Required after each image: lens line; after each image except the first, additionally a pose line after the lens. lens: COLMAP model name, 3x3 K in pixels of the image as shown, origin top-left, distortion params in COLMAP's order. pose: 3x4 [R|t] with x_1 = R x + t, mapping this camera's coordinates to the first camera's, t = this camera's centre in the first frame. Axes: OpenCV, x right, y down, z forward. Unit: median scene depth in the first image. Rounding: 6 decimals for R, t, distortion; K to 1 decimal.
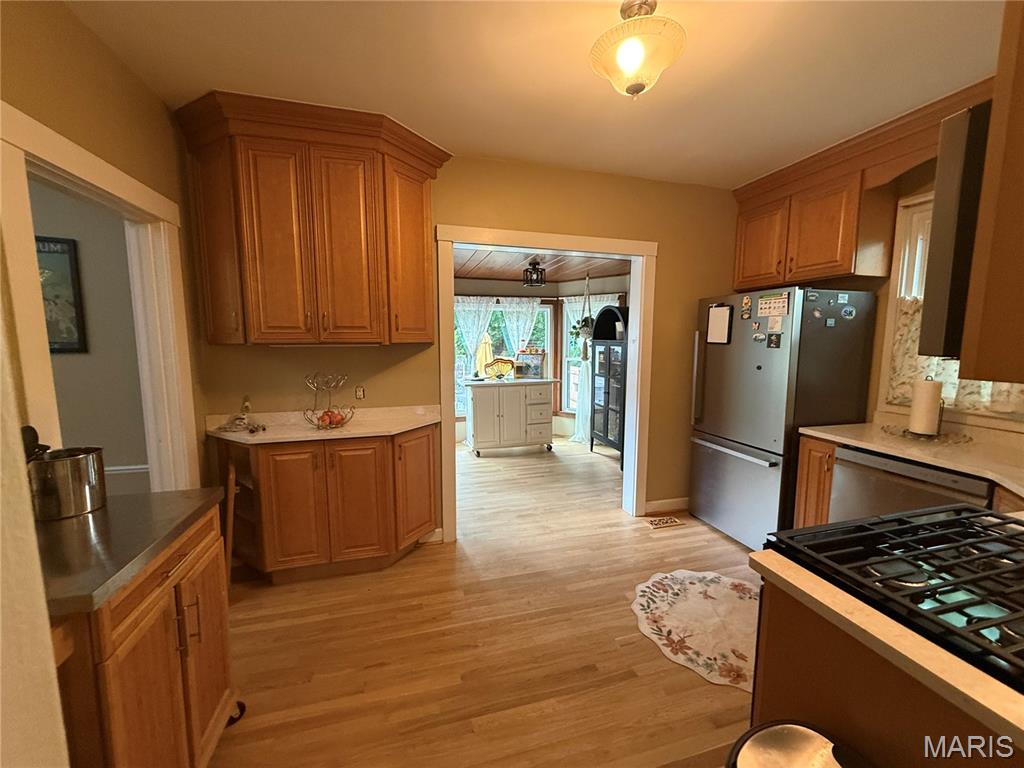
lens RADIAL K [[408.0, 0, 512.3], [0, 408.0, 387.3], [0, 0, 1]] dist [-0.002108, -0.000368]
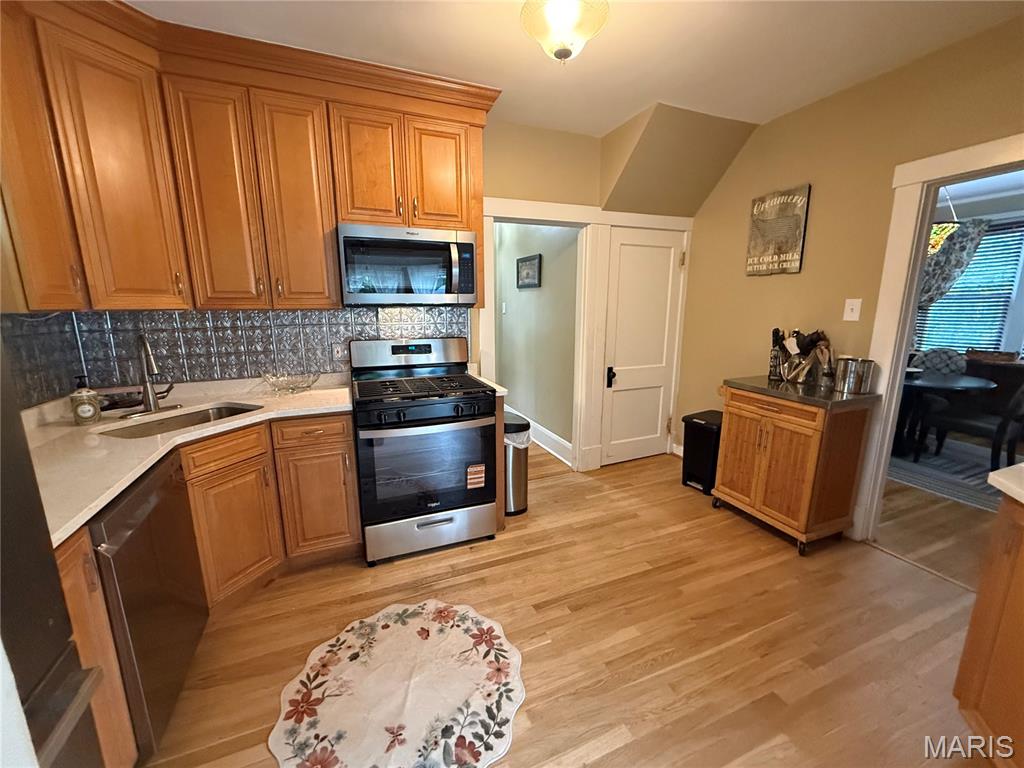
lens RADIAL K [[408.0, 0, 511.0], [0, 408.0, 383.1], [0, 0, 1]] dist [-0.002108, -0.000368]
pose [[-0.992751, 0.023507, -0.117865, 0.419139], [-0.011800, 0.956883, 0.290232, -0.167015], [0.119606, 0.289519, -0.949670, 1.625296]]
